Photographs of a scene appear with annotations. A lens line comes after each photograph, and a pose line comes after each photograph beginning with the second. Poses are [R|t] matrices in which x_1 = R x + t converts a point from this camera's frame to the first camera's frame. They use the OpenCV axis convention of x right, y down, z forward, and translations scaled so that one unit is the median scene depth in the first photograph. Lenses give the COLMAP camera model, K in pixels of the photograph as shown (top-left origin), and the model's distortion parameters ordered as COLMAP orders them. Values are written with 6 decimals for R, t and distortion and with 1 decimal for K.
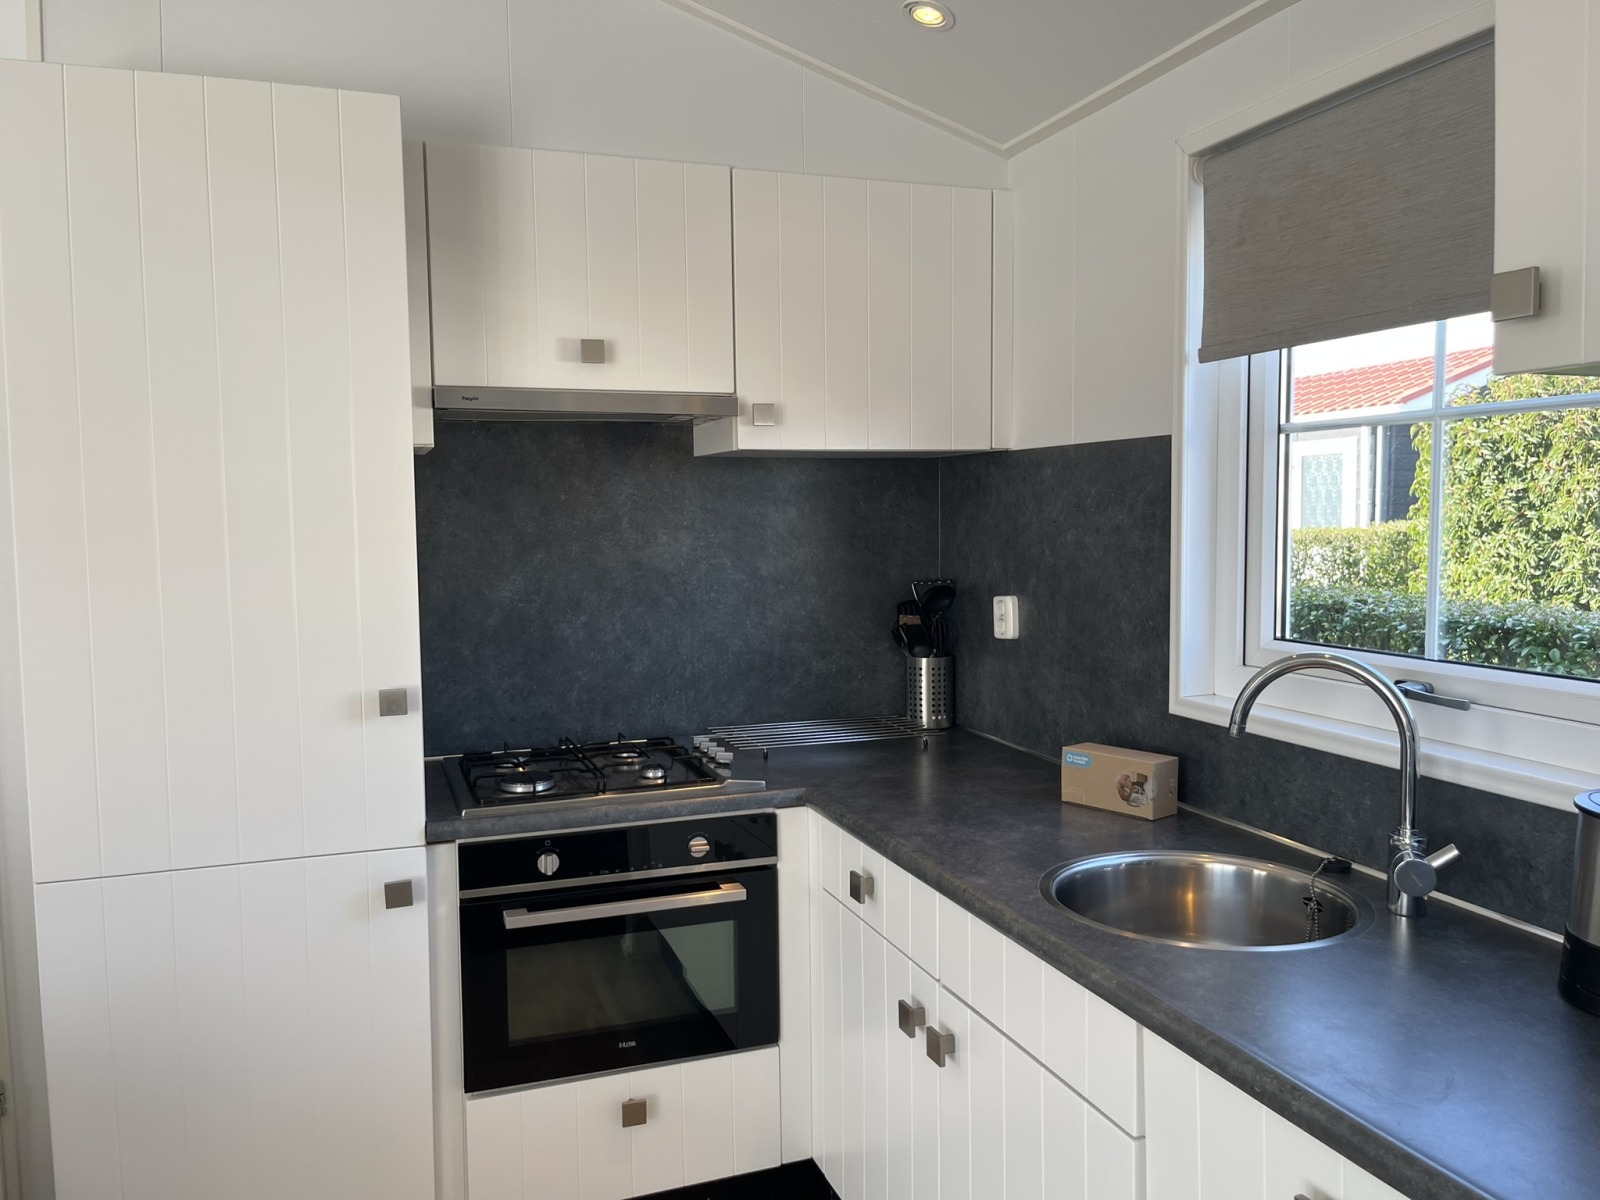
lens RADIAL K [[1219.0, 0, 800.0], [0, 1219.0, 600.0], [0, 0, 1]] dist [0.028075, -0.003762]
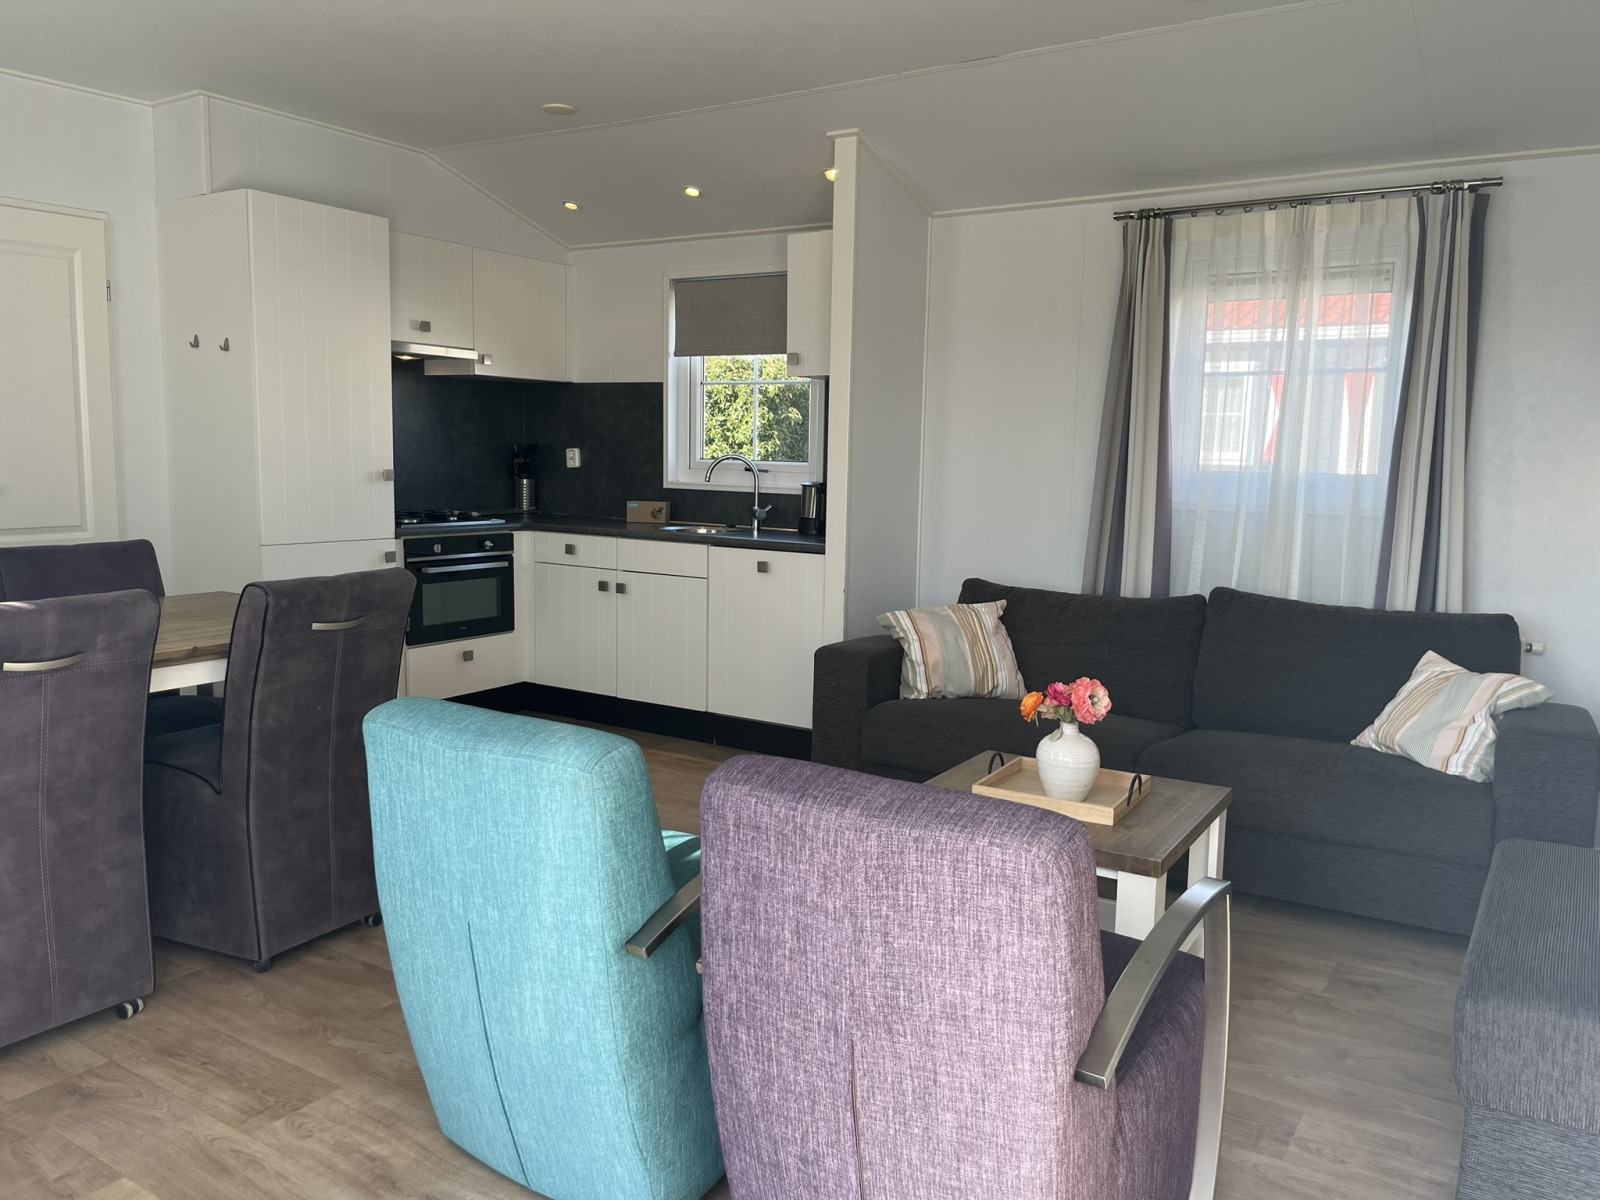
lens RADIAL K [[1212.2, 0, 804.8], [0, 1212.2, 596.4], [0, 0, 1]] dist [0.089126, -0.118812]
pose [[0.796215, -0.044791, 0.603353, -1.020538], [0.014302, 0.998371, 0.055242, 0.179758], [-0.604844, -0.035356, 0.795559, -1.252065]]
